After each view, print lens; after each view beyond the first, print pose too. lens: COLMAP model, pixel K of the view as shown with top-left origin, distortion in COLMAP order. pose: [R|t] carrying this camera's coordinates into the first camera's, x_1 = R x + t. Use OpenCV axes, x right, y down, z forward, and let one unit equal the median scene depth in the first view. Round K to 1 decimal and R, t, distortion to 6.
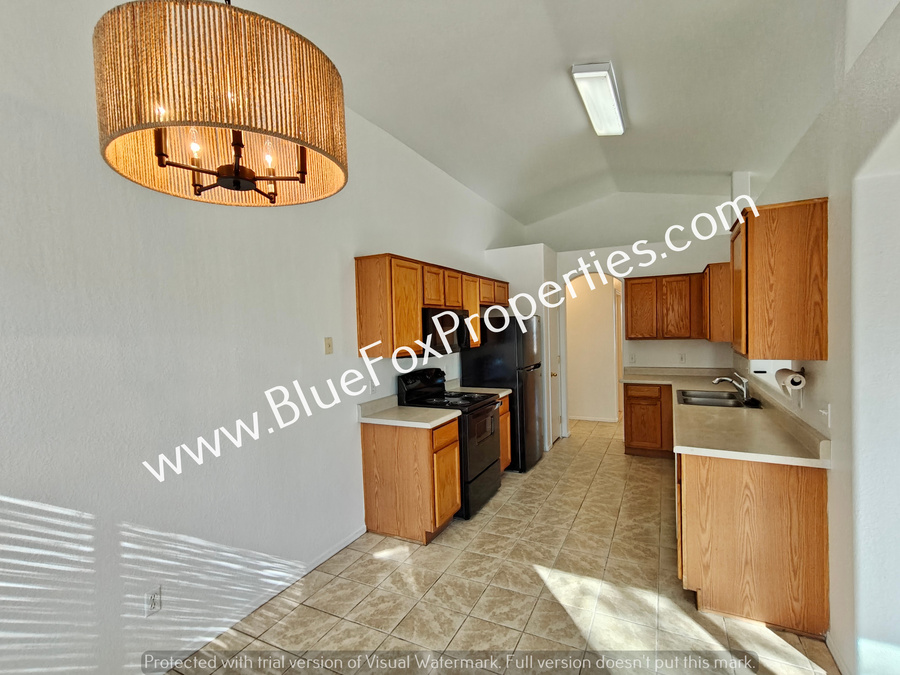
lens RADIAL K [[437.2, 0, 445.5], [0, 437.2, 343.5], [0, 0, 1]] dist [0.001510, 0.002224]
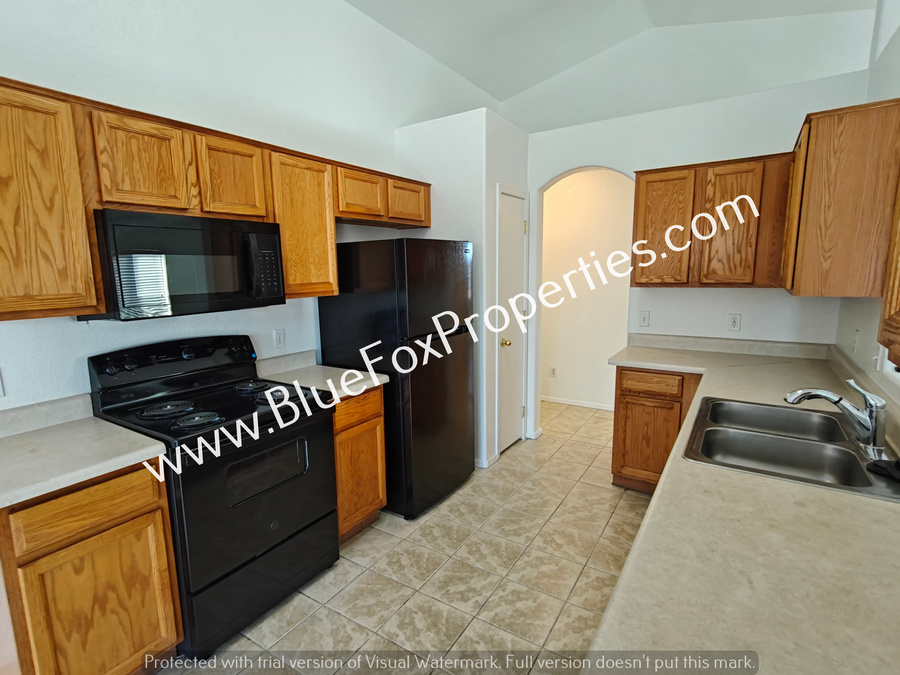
lens RADIAL K [[452.2, 0, 443.0], [0, 452.2, 345.2], [0, 0, 1]] dist [0.000648, 0.001222]
pose [[0.993282, 0.029484, -0.111904, 0.324769], [-0.014396, 0.990969, 0.133315, -0.010549], [0.114824, -0.130808, 0.984736, 0.530394]]
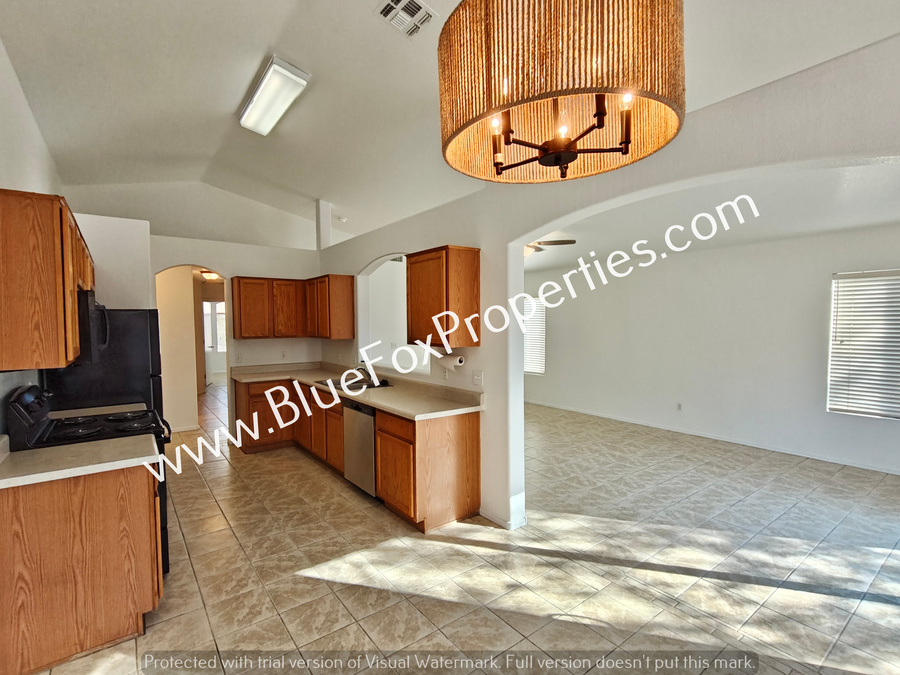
lens RADIAL K [[437.2, 0, 445.5], [0, 437.2, 343.5], [0, 0, 1]] dist [0.001510, 0.002224]
pose [[0.435297, -0.020561, 0.900052, -0.367820], [0.025178, 0.999626, 0.010658, 0.004246], [-0.899935, 0.018022, 0.435651, 0.207879]]
